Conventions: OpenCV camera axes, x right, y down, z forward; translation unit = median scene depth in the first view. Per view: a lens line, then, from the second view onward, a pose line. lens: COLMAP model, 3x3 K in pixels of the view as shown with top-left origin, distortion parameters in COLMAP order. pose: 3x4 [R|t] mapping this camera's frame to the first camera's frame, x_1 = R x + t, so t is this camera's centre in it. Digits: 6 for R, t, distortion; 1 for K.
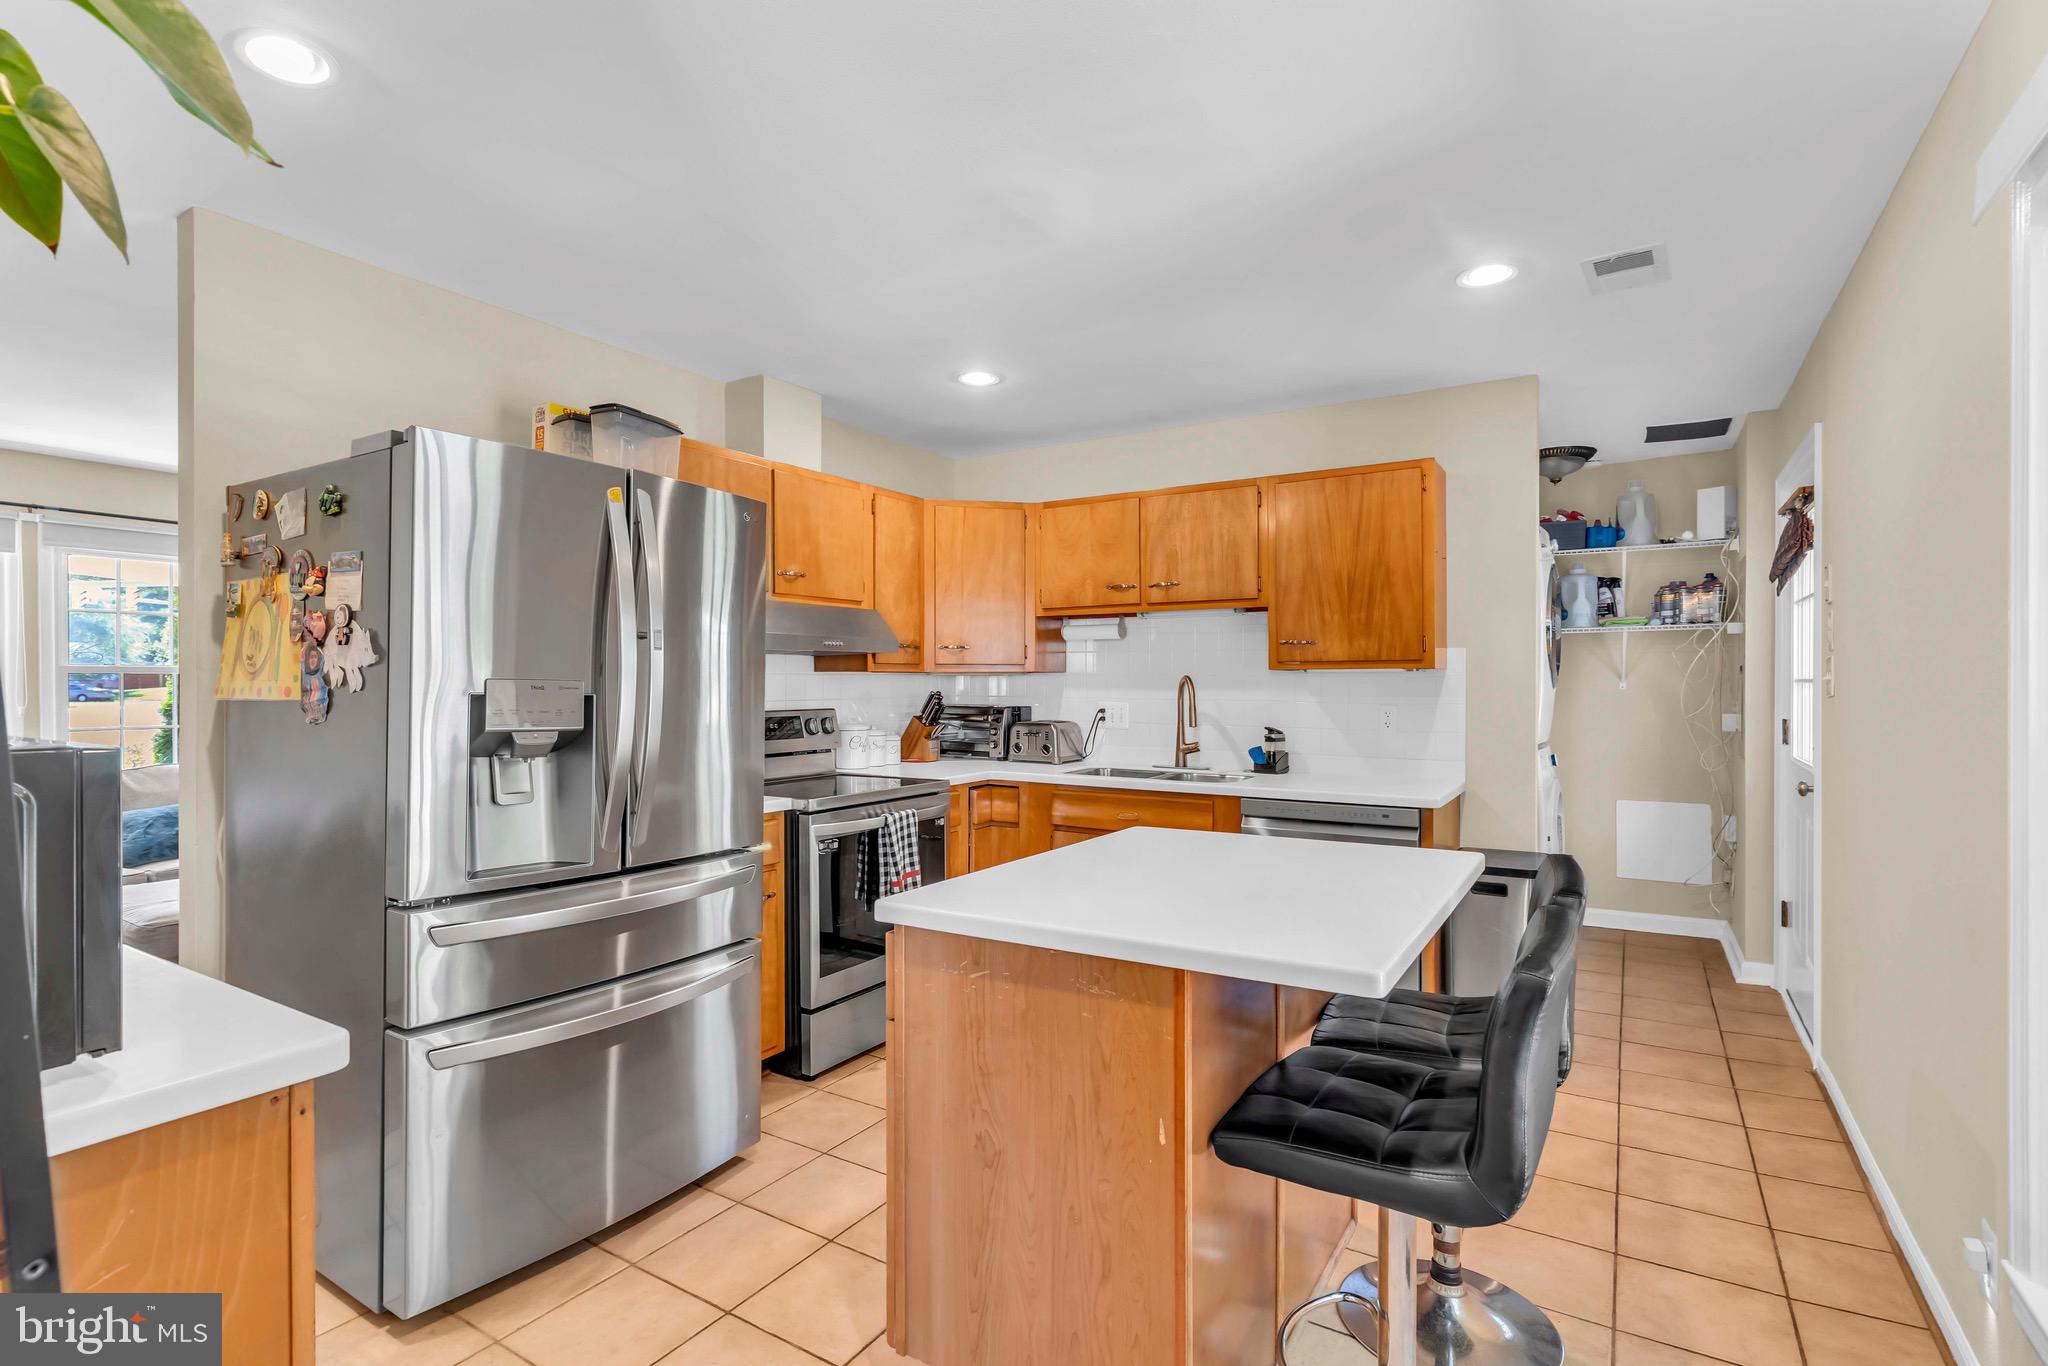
lens RADIAL K [[972.9, 0, 1015.6], [0, 972.9, 686.0], [0, 0, 1]] dist [-0.000818, -0.000444]
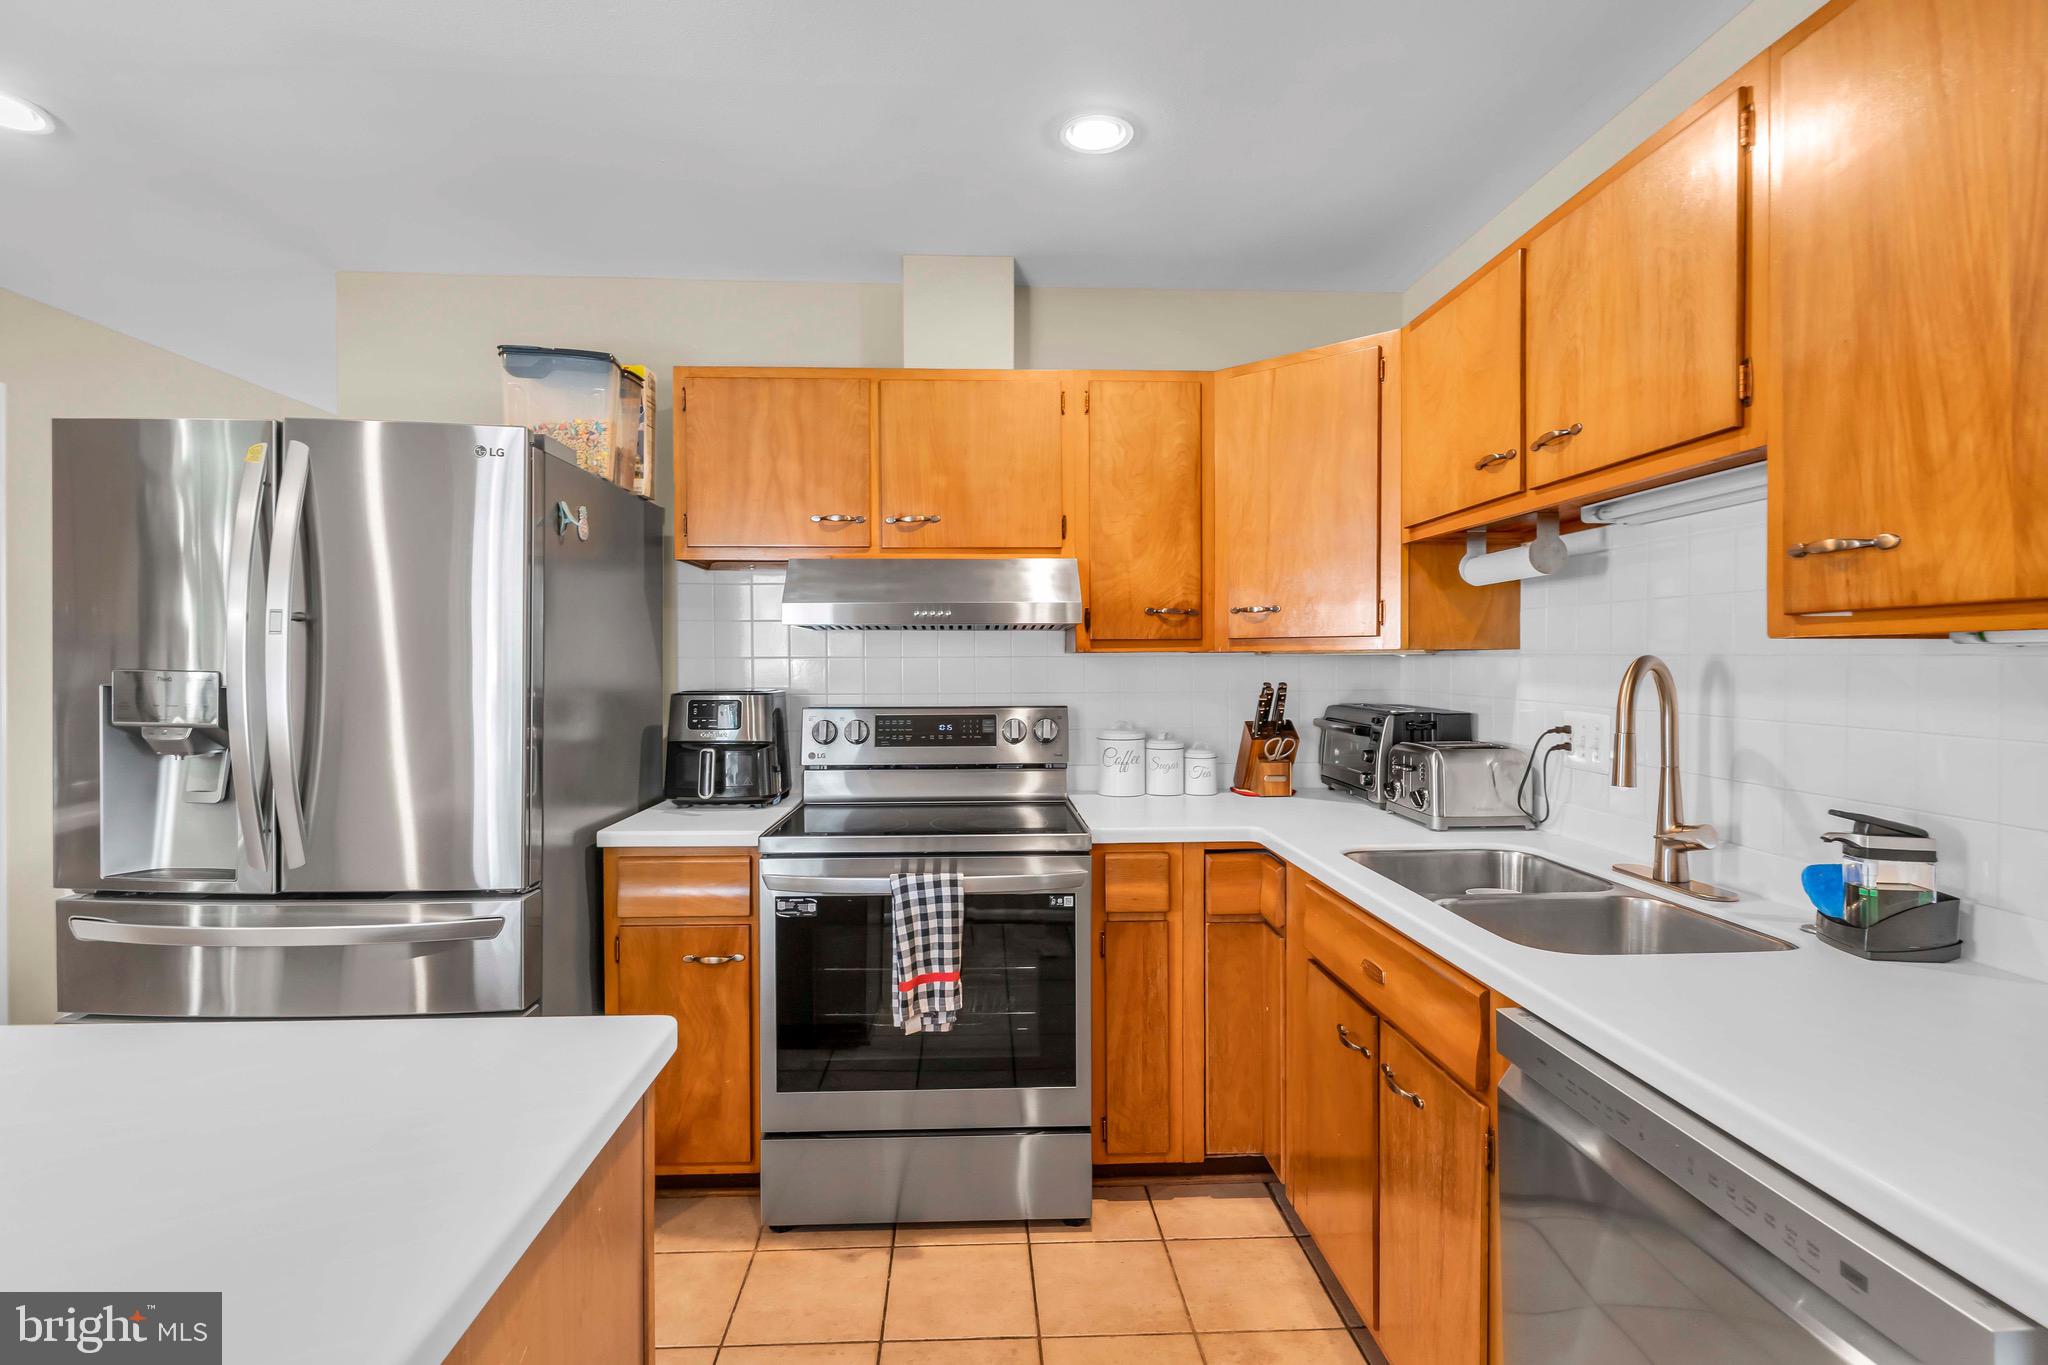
lens RADIAL K [[980.3, 0, 1017.1], [0, 980.3, 675.7], [0, 0, 1]] dist [0.001376, -0.000061]
pose [[0.574118, 0.012365, -0.818679, 0.396065], [-0.001645, 0.999901, 0.013948, -0.008794], [0.818771, -0.006661, 0.574082, 0.616494]]
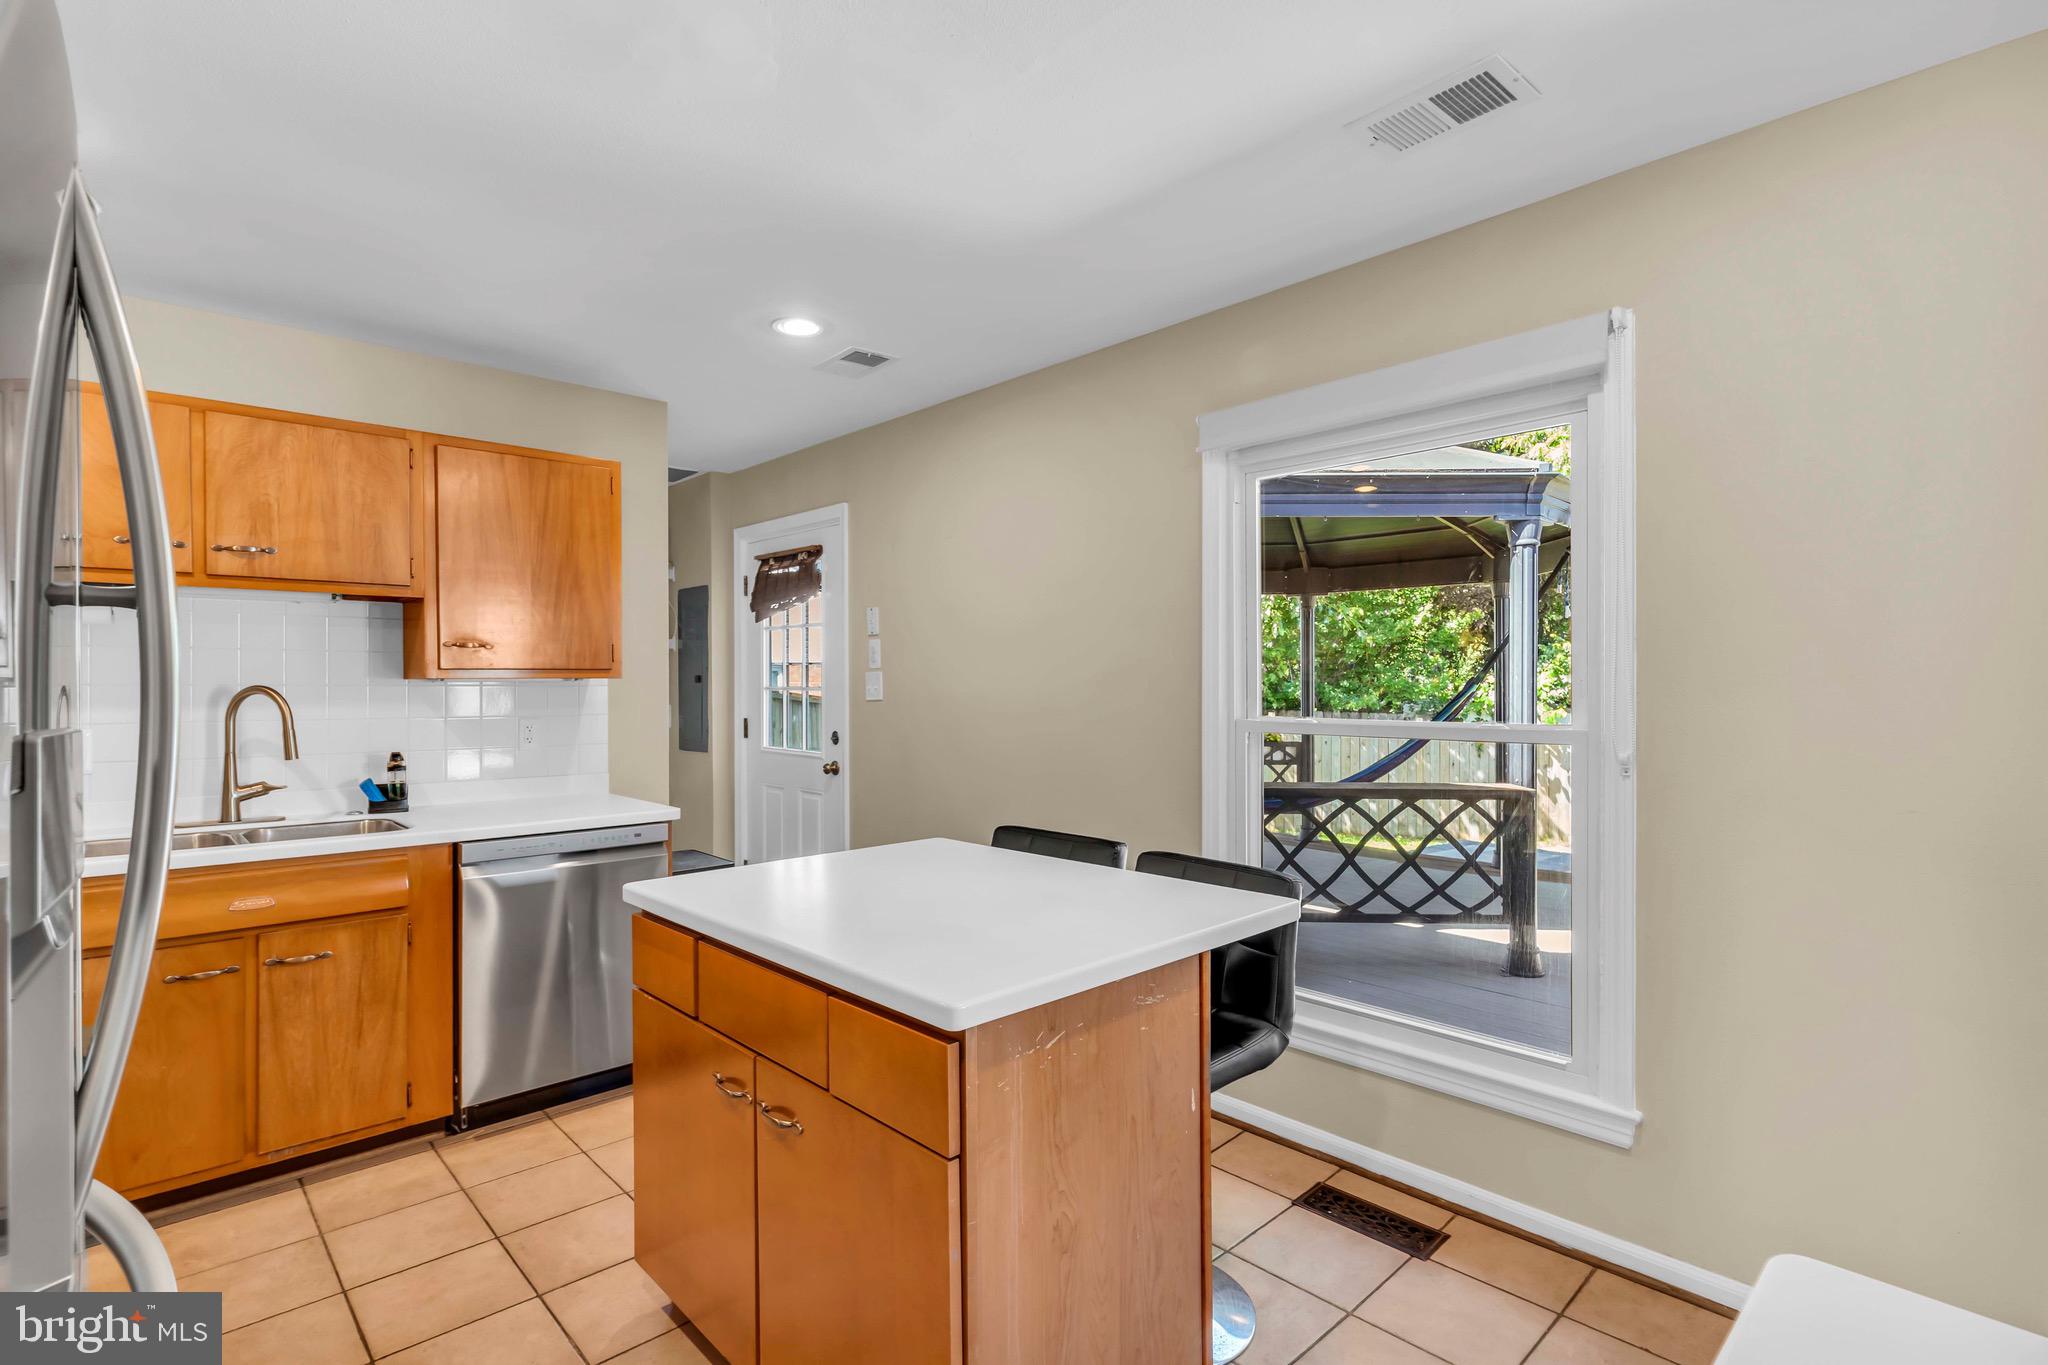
lens RADIAL K [[972.9, 0, 1015.6], [0, 972.9, 685.5], [0, 0, 1]] dist [-0.000818, -0.000444]
pose [[0.270636, -0.001811, 0.962680, -0.375394], [0.005050, 0.999987, 0.000461, -0.009469], [-0.962669, 0.004736, 0.270641, 0.336736]]
